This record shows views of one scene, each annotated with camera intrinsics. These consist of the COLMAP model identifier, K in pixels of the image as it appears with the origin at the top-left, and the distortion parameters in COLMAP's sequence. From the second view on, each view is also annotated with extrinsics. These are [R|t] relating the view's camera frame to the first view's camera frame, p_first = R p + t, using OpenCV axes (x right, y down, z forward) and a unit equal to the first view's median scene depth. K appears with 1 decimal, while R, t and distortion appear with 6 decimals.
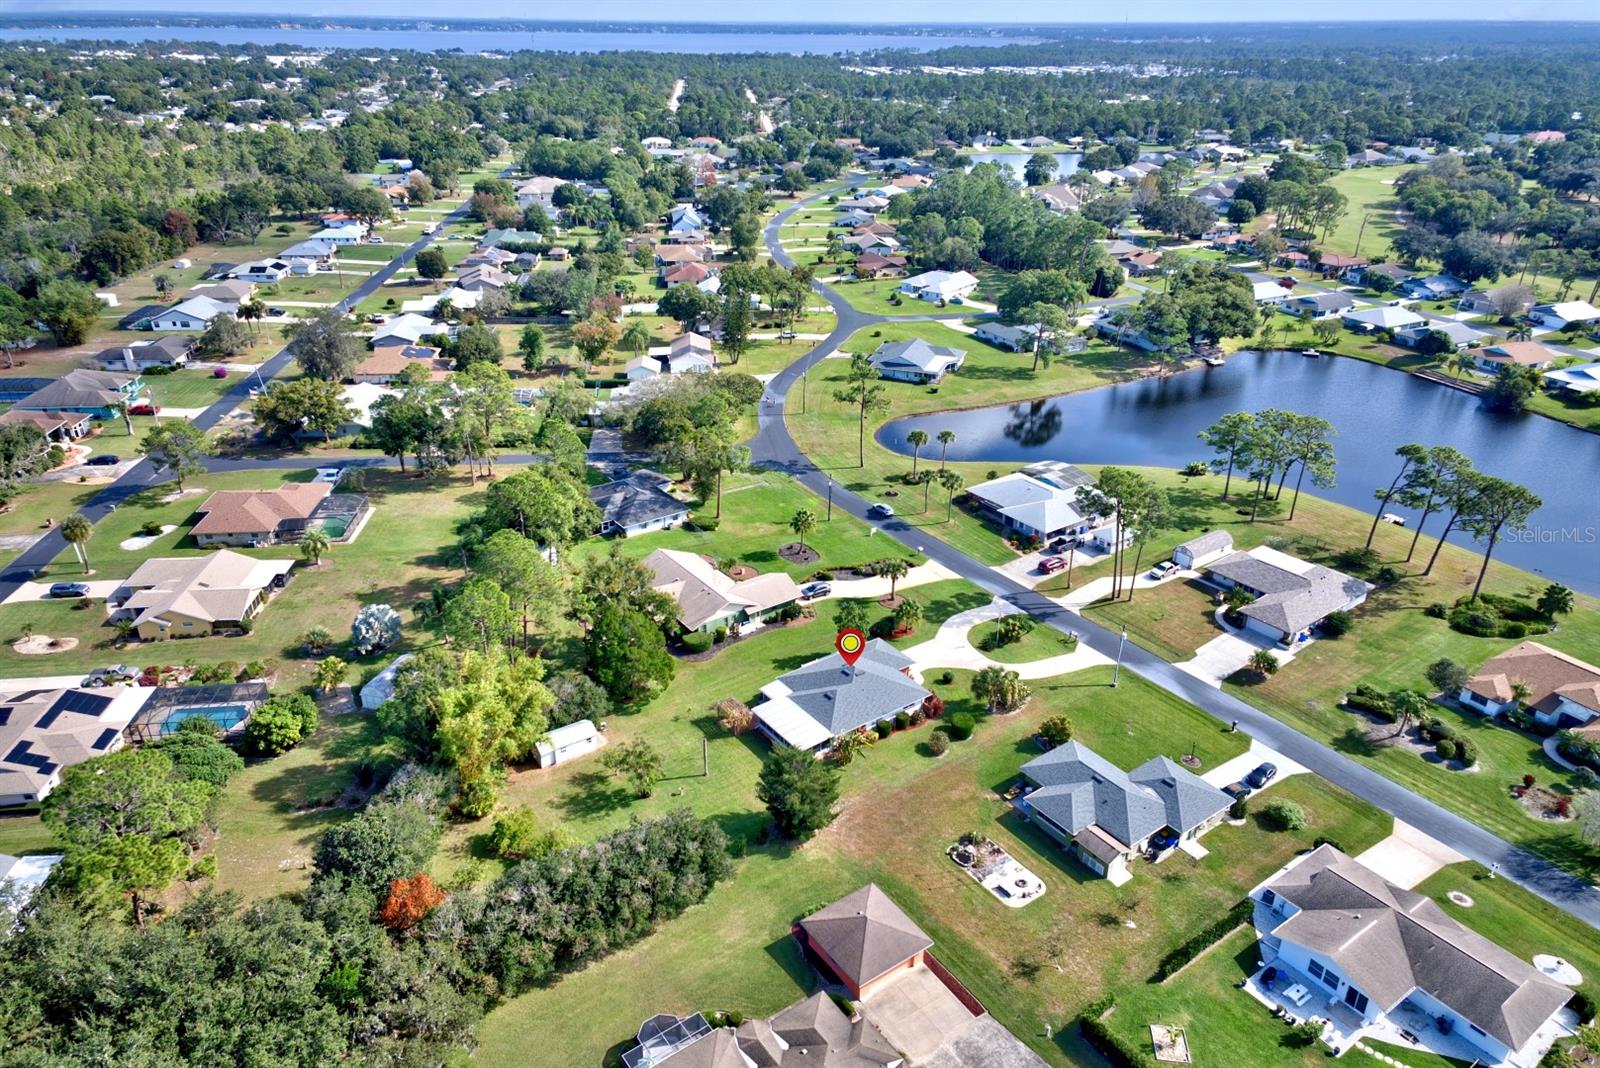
lens RADIAL K [[1072.1, 0, 800.0], [0, 1072.1, 534.0], [0, 0, 1]] dist [0.066182, -0.028326]
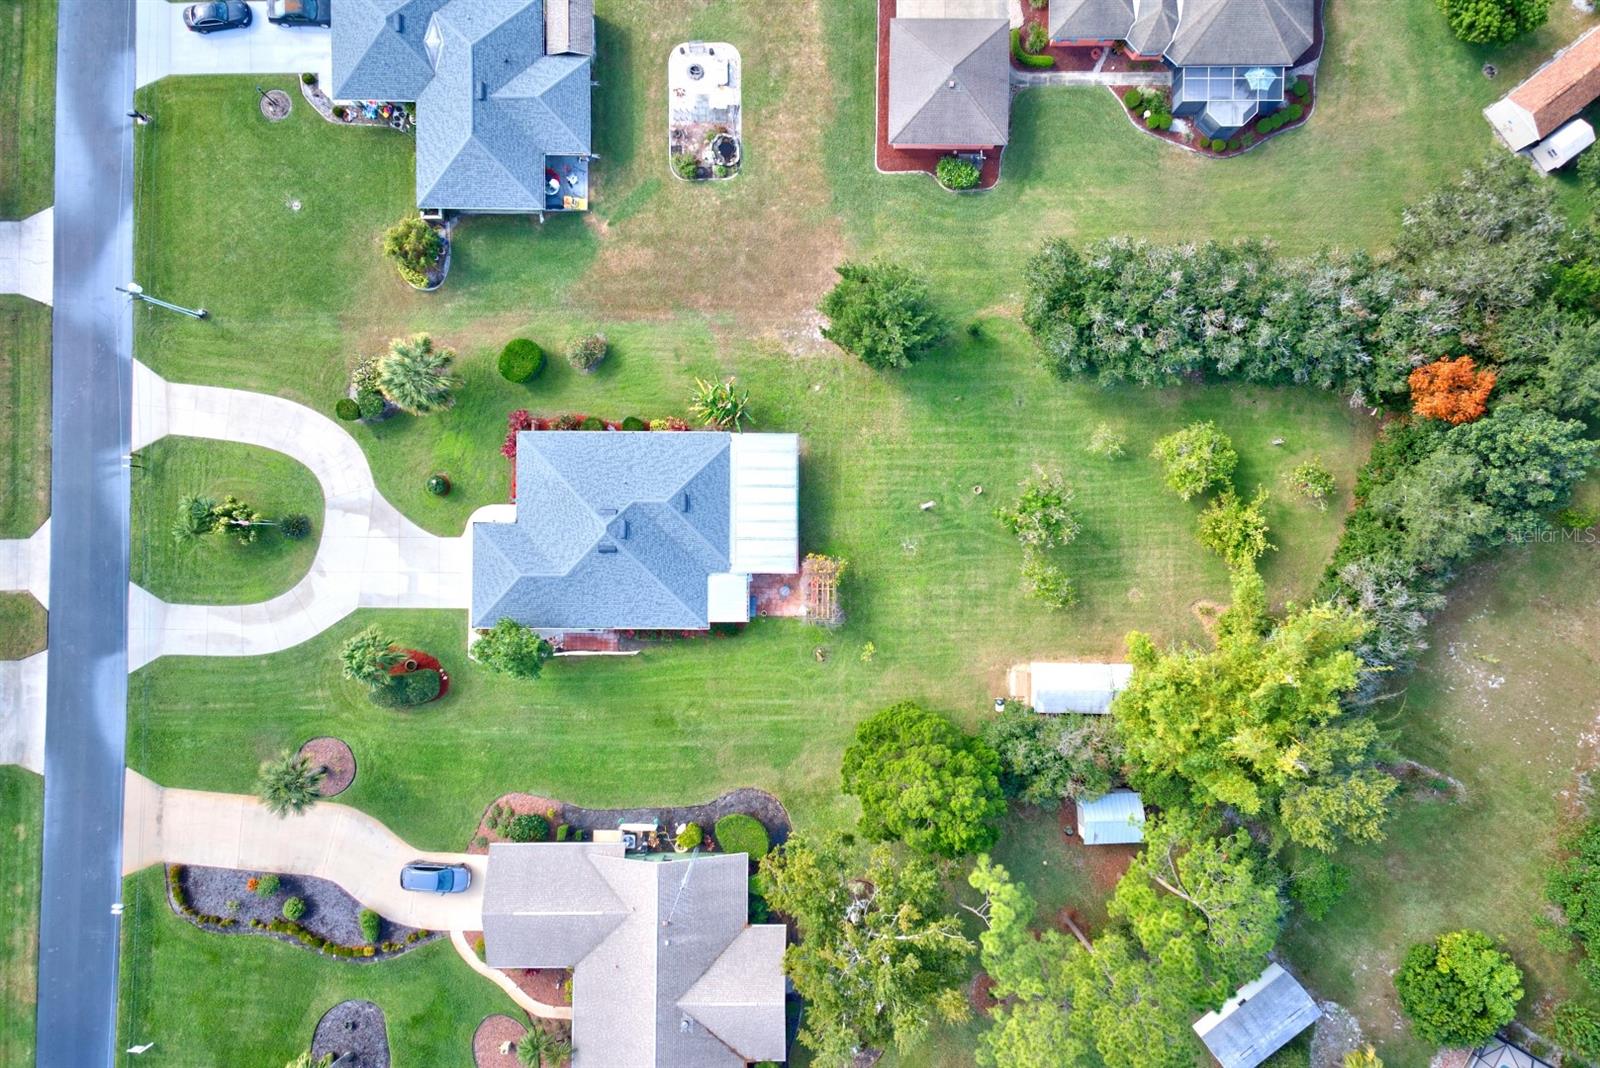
lens RADIAL K [[1072.1, 0, 800.0], [0, 1072.1, 534.0], [0, 0, 1]] dist [0.066182, -0.028326]
pose [[-0.809261, -0.587448, 0.001347, -0.031746], [0.246025, -0.336836, 0.908853, -0.332244], [-0.533450, 0.735830, 0.417115, 0.650708]]
